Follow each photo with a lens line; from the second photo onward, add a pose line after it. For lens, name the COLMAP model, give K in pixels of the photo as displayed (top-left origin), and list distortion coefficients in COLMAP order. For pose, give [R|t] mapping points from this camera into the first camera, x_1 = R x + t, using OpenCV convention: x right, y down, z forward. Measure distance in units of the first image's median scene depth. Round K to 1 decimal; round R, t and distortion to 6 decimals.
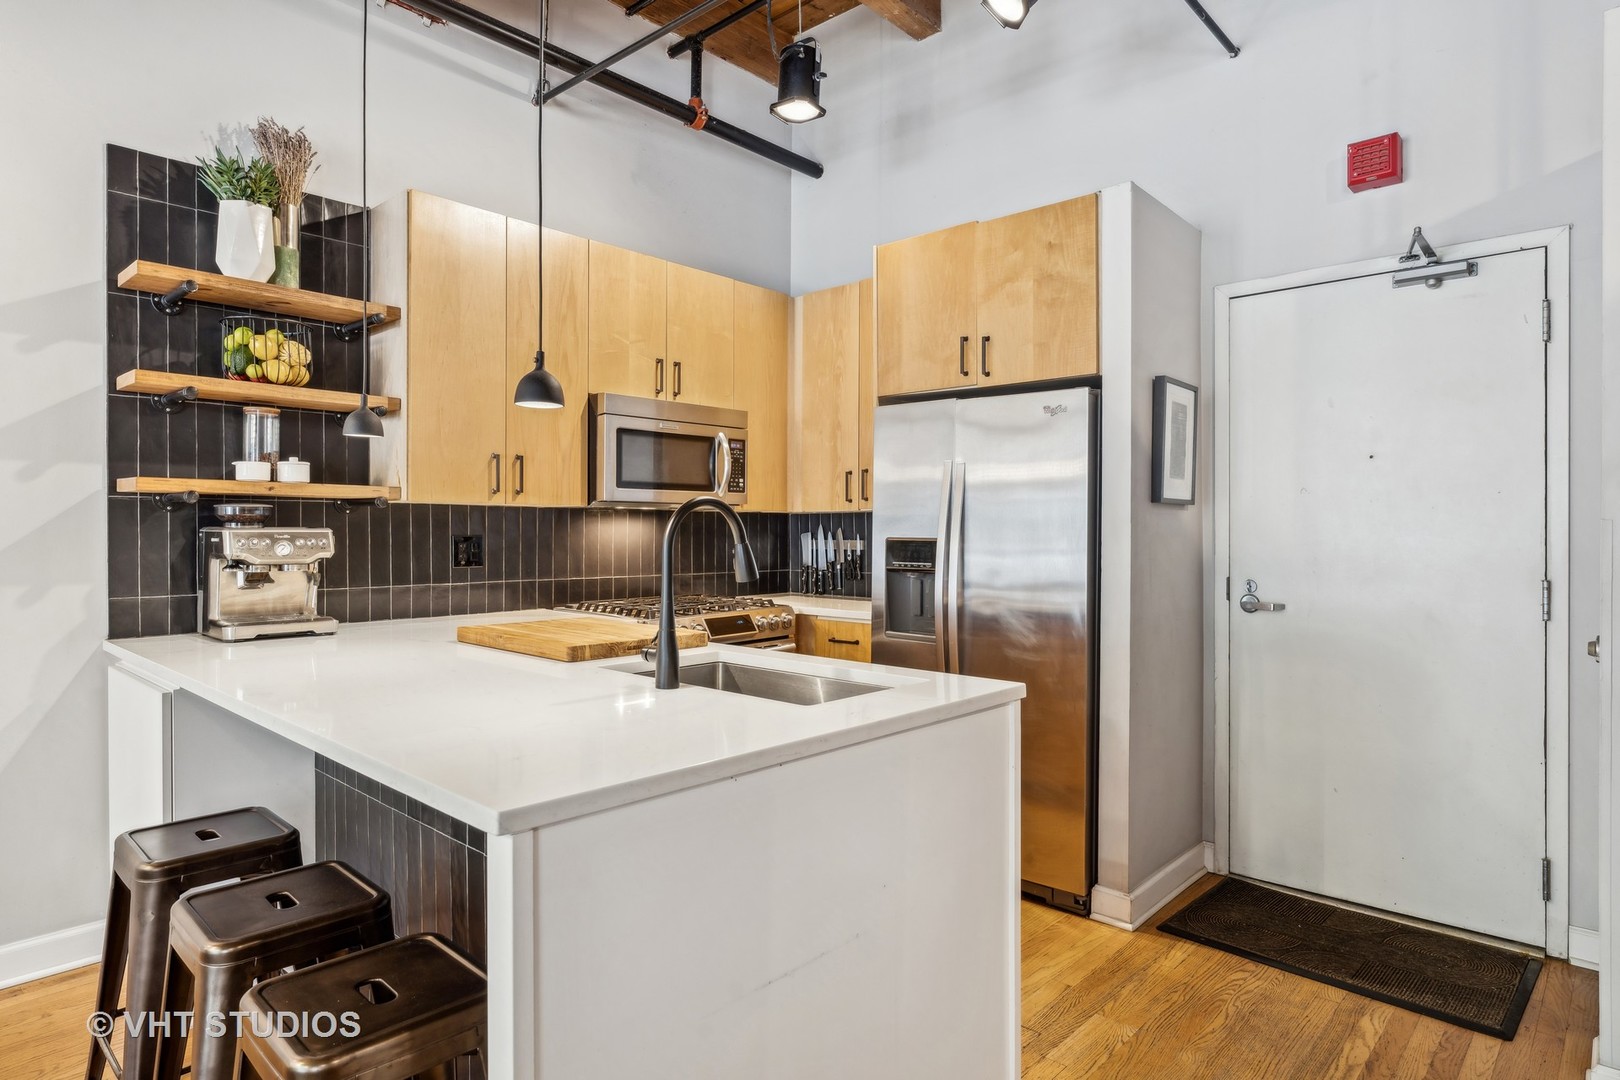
lens RADIAL K [[933.8, 0, 809.9], [0, 933.8, 539.1], [0, 0, 1]] dist [0.004470, -0.000815]
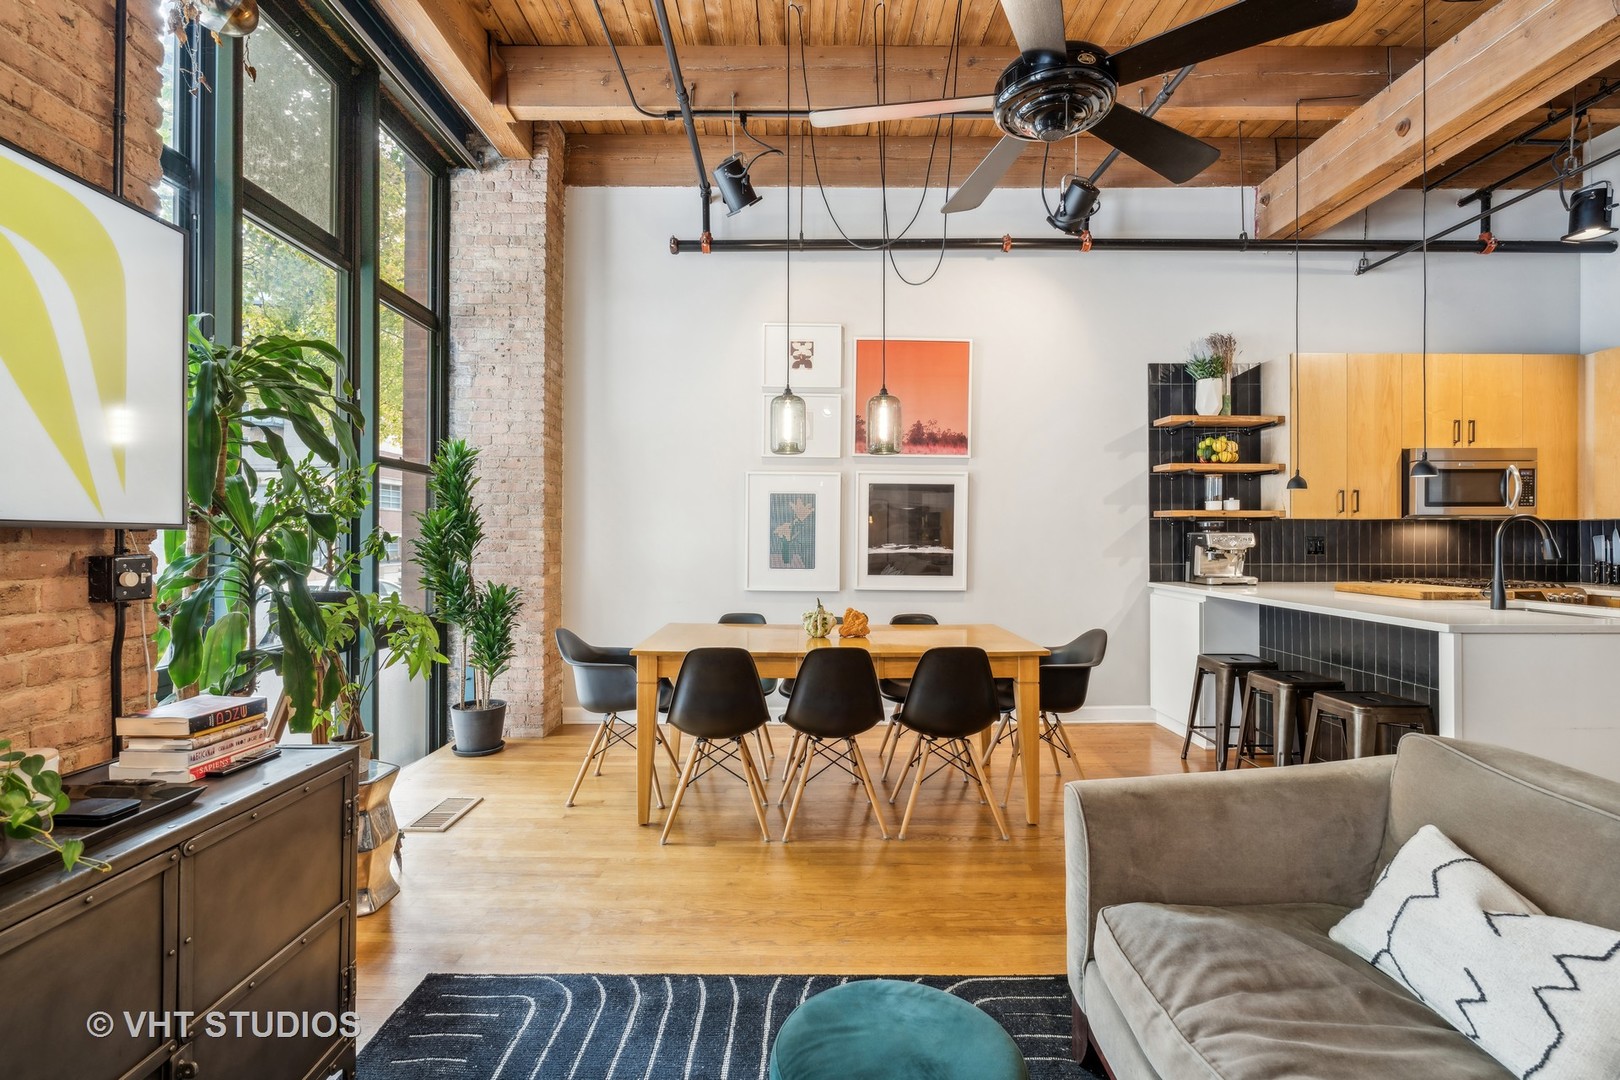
lens RADIAL K [[745.1, 0, 807.8], [0, 745.1, 536.0], [0, 0, 1]] dist [0.000318, -0.001626]
pose [[0.679710, -0.001700, -0.733479, 0.009315], [-0.005556, 0.999957, -0.007466, 0.011398], [0.733460, 0.009150, 0.679672, -0.691742]]
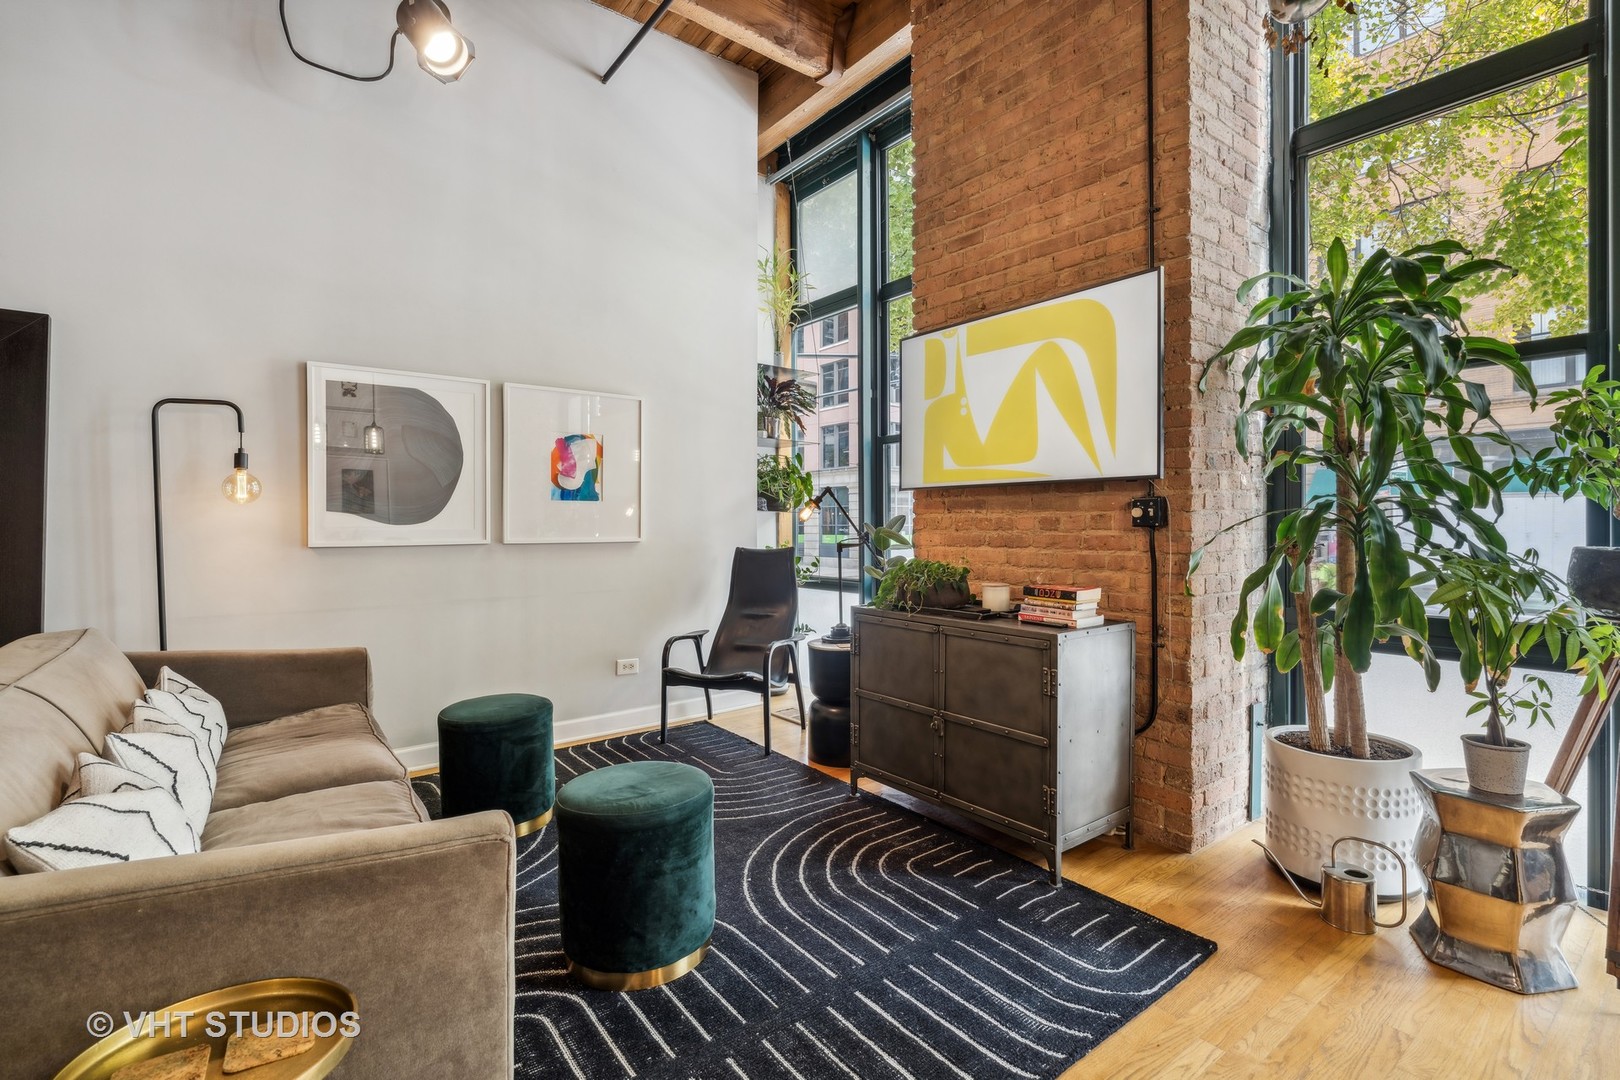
lens RADIAL K [[745.1, 0, 807.5], [0, 745.1, 525.7], [0, 0, 1]] dist [0.000318, -0.001626]
pose [[-0.983948, 0.003585, 0.178419, -0.463151], [0.004709, 0.999972, 0.005872, 0.046792], [-0.178393, 0.006618, -0.983937, 0.138659]]
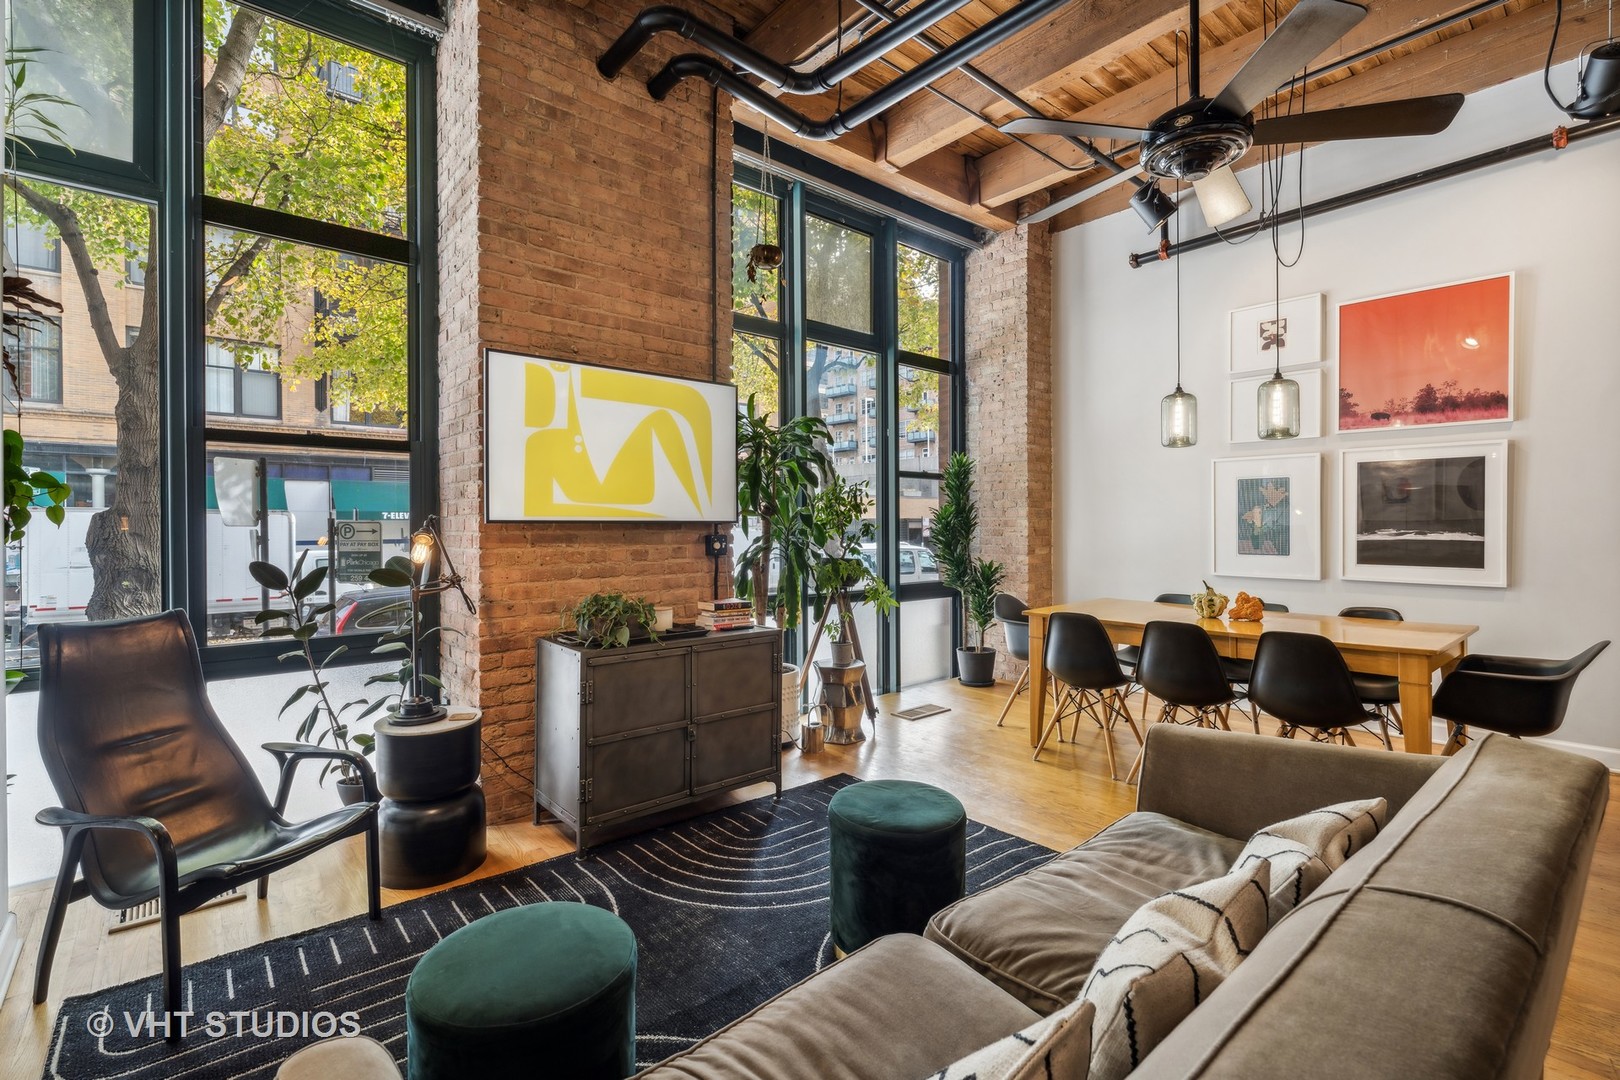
lens RADIAL K [[745.1, 0, 808.9], [0, 745.1, 526.4], [0, 0, 1]] dist [0.000318, -0.001626]
pose [[-0.116828, 0.000213, -0.993152, 0.444186], [-0.000160, 1.000000, 0.000233, 0.009603], [0.993152, 0.000187, -0.116828, -0.415071]]
